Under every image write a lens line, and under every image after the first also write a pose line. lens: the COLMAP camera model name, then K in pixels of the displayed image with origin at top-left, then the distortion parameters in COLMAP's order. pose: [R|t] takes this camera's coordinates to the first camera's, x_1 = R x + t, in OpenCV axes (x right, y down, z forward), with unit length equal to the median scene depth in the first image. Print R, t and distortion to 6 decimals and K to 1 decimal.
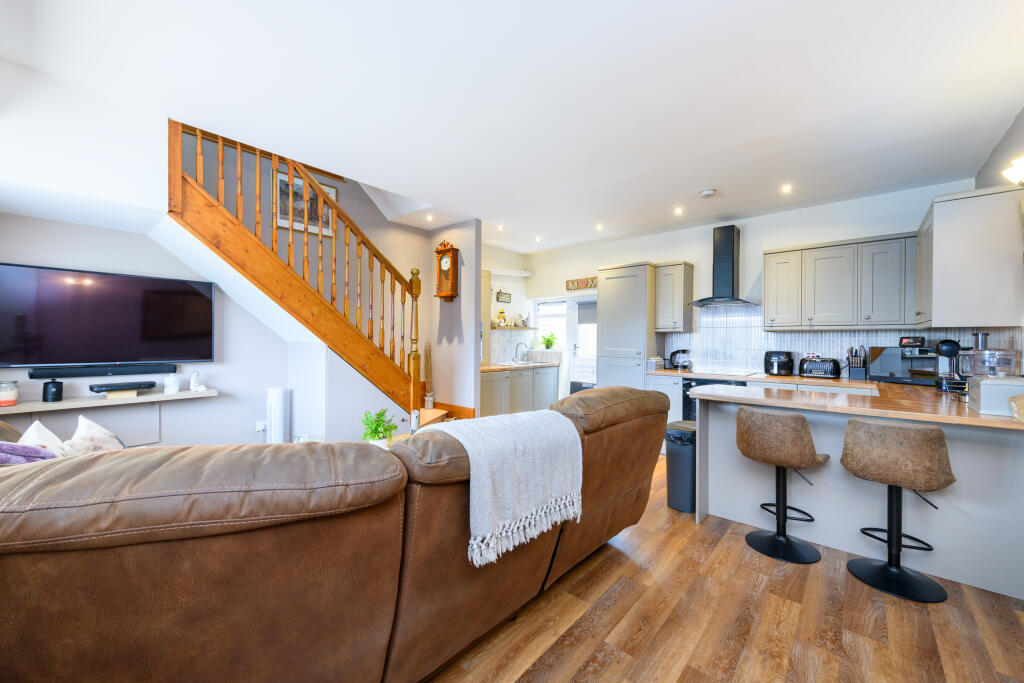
lens RADIAL K [[403.3, 0, 512.0], [0, 403.3, 341.5], [0, 0, 1]] dist [0.000131, -0.000108]
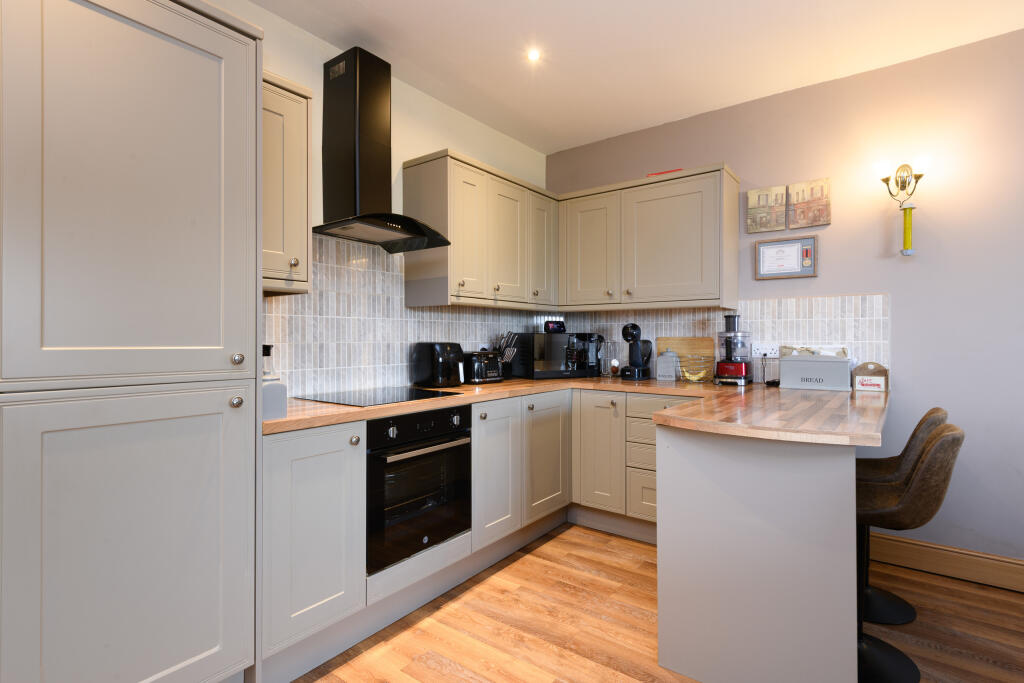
lens RADIAL K [[503.2, 0, 512.0], [0, 503.2, 341.5], [0, 0, 1]] dist [0.015708, -0.000013]
pose [[-0.066521, -0.012401, 0.997708, -0.060508], [-0.006277, 0.999908, 0.012009, 0.020978], [-0.997765, -0.005464, -0.066592, 1.351808]]
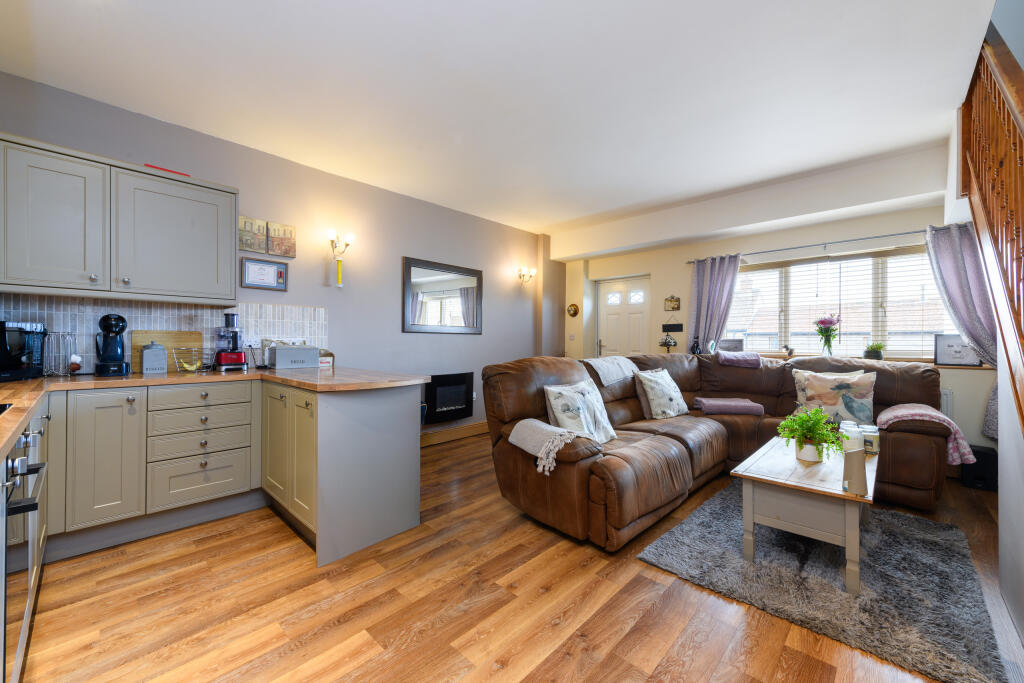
lens RADIAL K [[403.3, 0, 512.0], [0, 403.3, 341.5], [0, 0, 1]] dist [0.000131, -0.000108]
pose [[-0.998936, -0.013703, 0.044046, 0.143313], [-0.013895, 0.999895, -0.004054, 0.036319], [-0.043985, -0.004662, -0.999021, 1.714217]]
